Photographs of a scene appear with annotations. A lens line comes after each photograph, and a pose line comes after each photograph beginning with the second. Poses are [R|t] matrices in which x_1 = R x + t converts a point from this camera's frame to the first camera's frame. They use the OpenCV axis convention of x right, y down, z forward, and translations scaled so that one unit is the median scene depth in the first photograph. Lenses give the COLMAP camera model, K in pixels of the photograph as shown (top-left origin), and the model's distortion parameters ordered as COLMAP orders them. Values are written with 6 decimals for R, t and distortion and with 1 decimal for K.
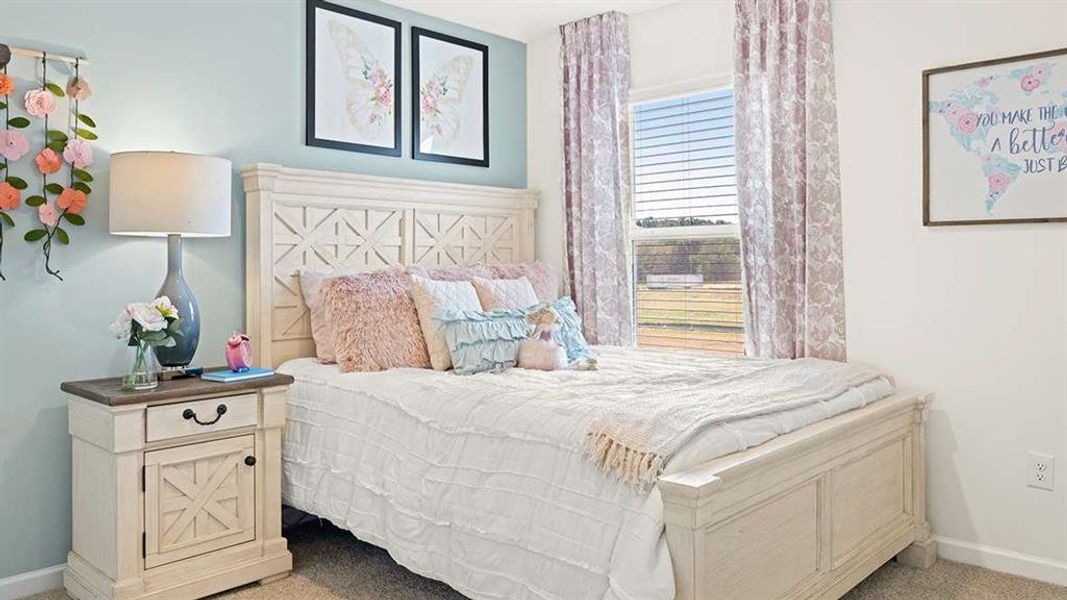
lens RADIAL K [[740.8, 0, 520.7], [0, 740.8, 260.0], [0, 0, 1]] dist [0.040226, 0.000267]
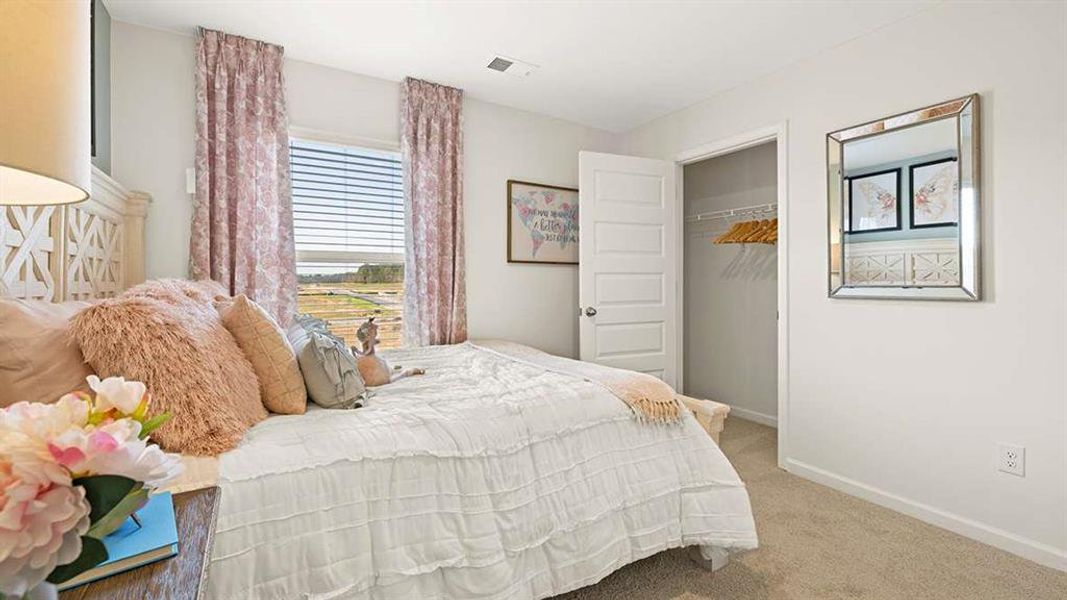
lens RADIAL K [[444.5, 0, 535.0], [0, 444.5, 275.3], [0, 0, 1]] dist [-0.002550, -0.000361]
pose [[0.276368, 0.013289, 0.960960, -0.519321], [-0.007090, 0.999905, -0.011788, 0.000159], [-0.961026, -0.003555, 0.276436, 0.634371]]
